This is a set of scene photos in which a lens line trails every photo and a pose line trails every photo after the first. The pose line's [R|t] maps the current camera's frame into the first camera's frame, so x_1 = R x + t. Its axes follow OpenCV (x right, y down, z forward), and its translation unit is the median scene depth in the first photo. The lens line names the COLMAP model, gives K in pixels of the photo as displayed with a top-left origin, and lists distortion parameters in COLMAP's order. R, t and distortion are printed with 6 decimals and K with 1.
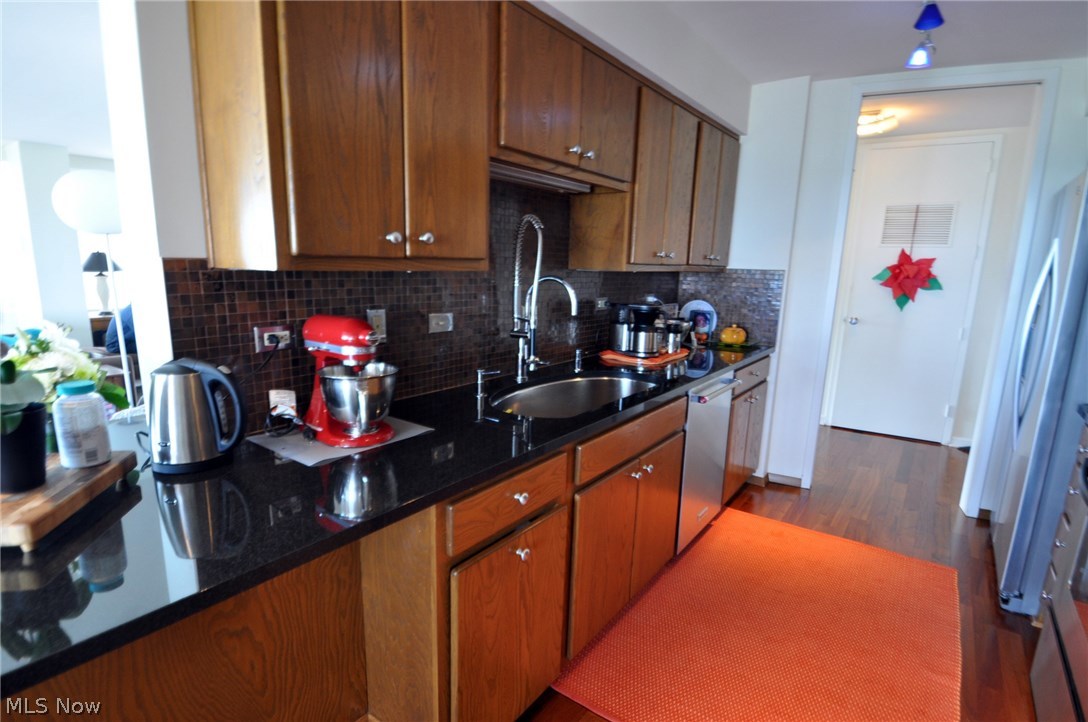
lens RADIAL K [[549.9, 0, 539.4], [0, 549.9, 369.8], [0, 0, 1]] dist [-0.009918, -0.010020]
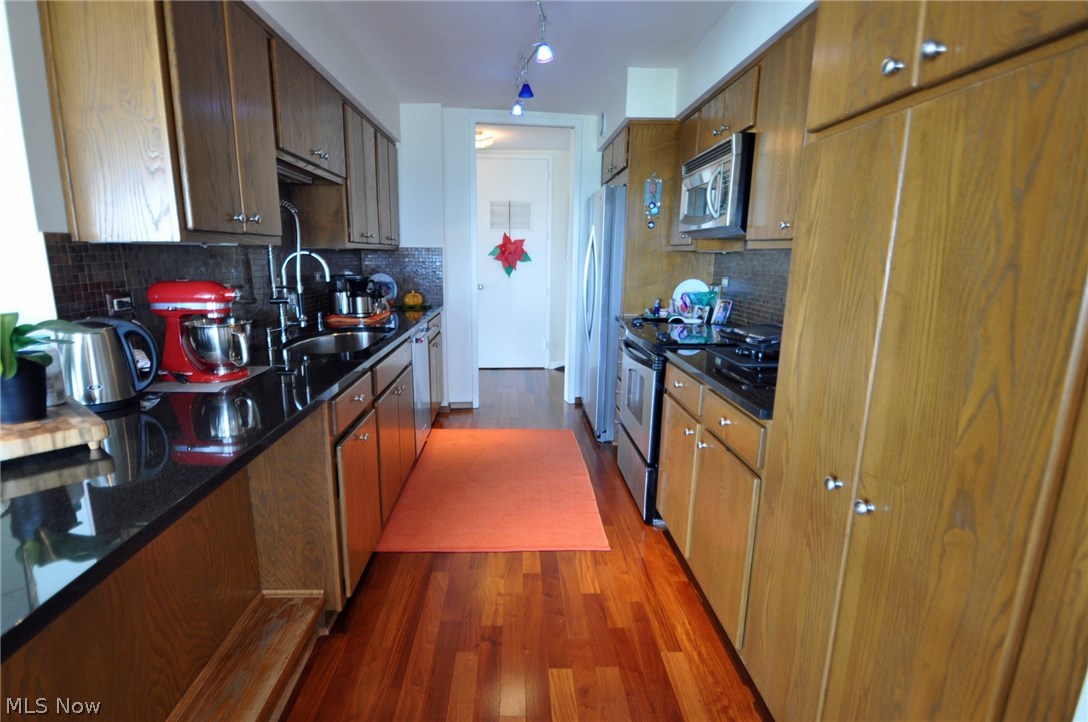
lens RADIAL K [[549.9, 0, 542.5], [0, 549.9, 364.5], [0, 0, 1]] dist [-0.009918, -0.010020]
pose [[0.772703, -0.141467, 0.618803, -0.283324], [0.132131, 0.989342, 0.061185, 0.061462], [-0.620864, 0.034485, 0.783160, -0.232001]]
